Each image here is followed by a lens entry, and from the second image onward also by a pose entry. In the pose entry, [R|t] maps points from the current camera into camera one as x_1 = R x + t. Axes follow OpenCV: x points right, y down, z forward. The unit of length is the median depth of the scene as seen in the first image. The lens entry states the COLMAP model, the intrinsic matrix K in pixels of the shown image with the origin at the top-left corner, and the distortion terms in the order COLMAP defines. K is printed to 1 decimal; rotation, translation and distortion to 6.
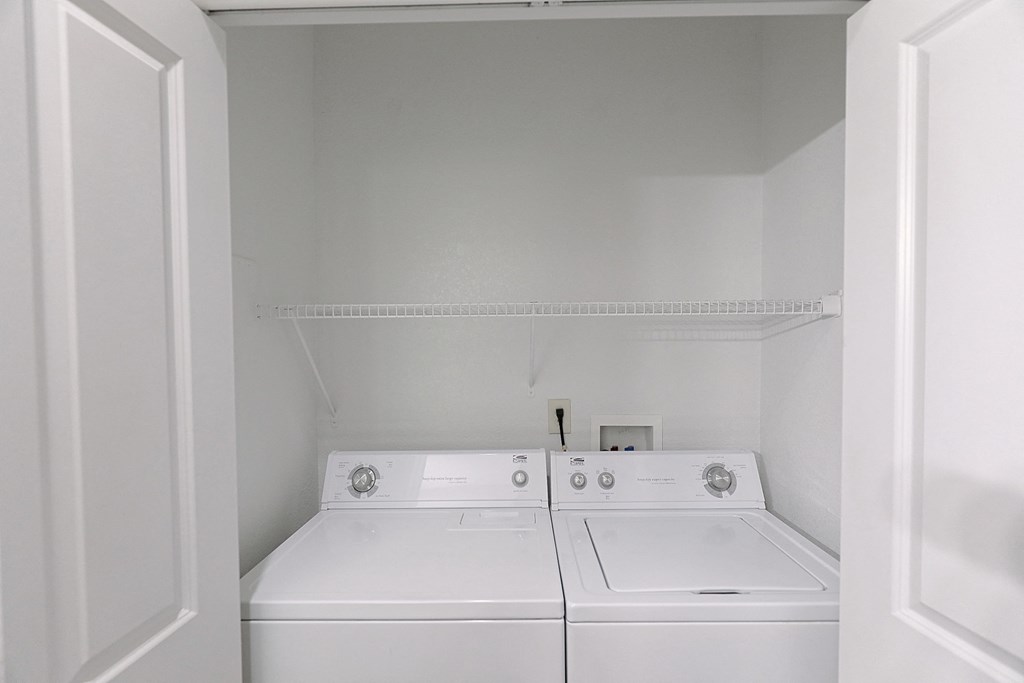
lens RADIAL K [[466.1, 0, 513.5], [0, 466.1, 345.0], [0, 0, 1]] dist [0.006554, -0.000221]
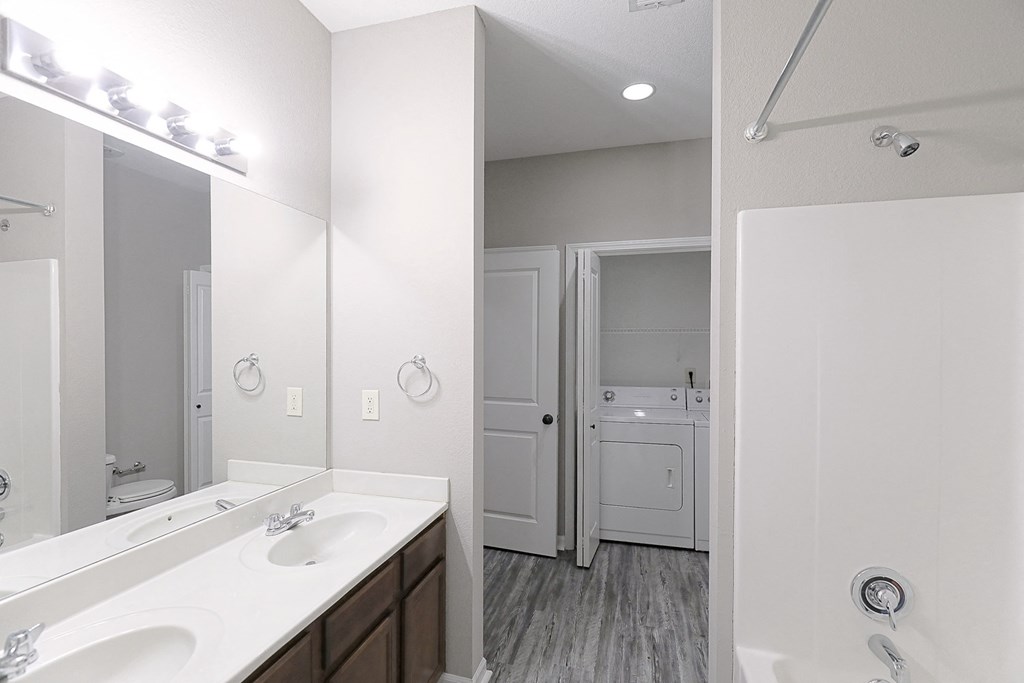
lens RADIAL K [[466.1, 0, 511.0], [0, 466.1, 344.5], [0, 0, 1]] dist [0.006554, -0.000221]
pose [[0.968133, 0.008890, -0.250278, -0.202704], [-0.010004, 0.999945, -0.003176, 0.020612], [0.250236, 0.005579, 0.968169, -1.592712]]
